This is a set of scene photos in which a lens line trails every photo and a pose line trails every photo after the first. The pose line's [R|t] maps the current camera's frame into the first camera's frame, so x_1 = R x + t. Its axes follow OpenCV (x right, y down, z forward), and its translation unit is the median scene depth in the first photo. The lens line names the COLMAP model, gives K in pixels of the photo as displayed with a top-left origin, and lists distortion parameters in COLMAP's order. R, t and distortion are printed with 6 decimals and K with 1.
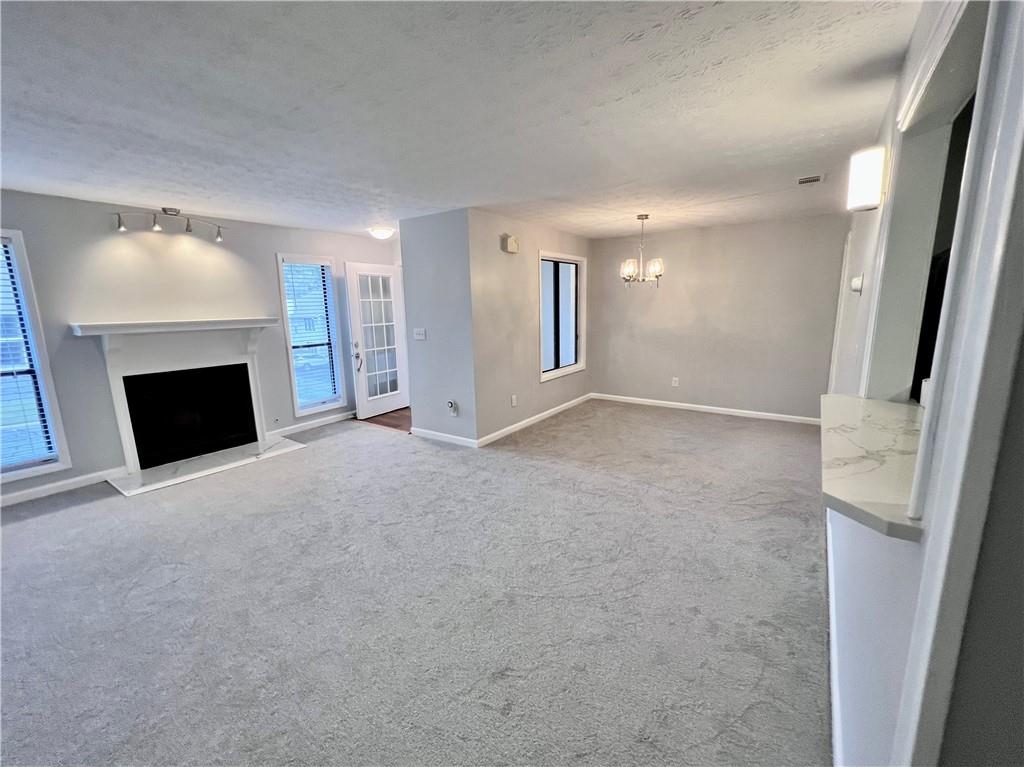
lens RADIAL K [[434.7, 0, 512.0], [0, 434.7, 383.5], [0, 0, 1]] dist [-0.001155, -0.000114]
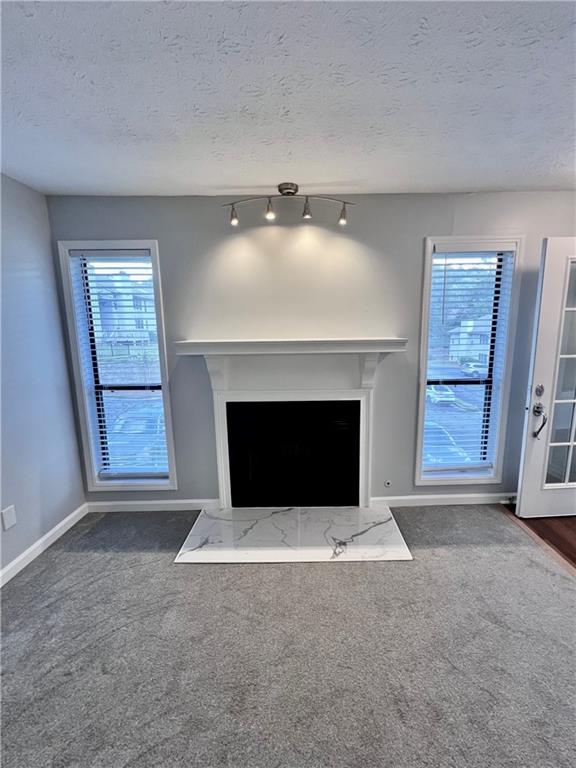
lens RADIAL K [[312.2, 0, 307.9], [0, 312.2, 382.8], [0, 0, 1]] dist [-0.000651, -0.000051]
pose [[0.583987, 0.147200, -0.798305, -0.236983], [-0.142339, 0.986754, 0.077822, -0.096834], [0.799186, 0.068184, 0.597204, 0.581299]]
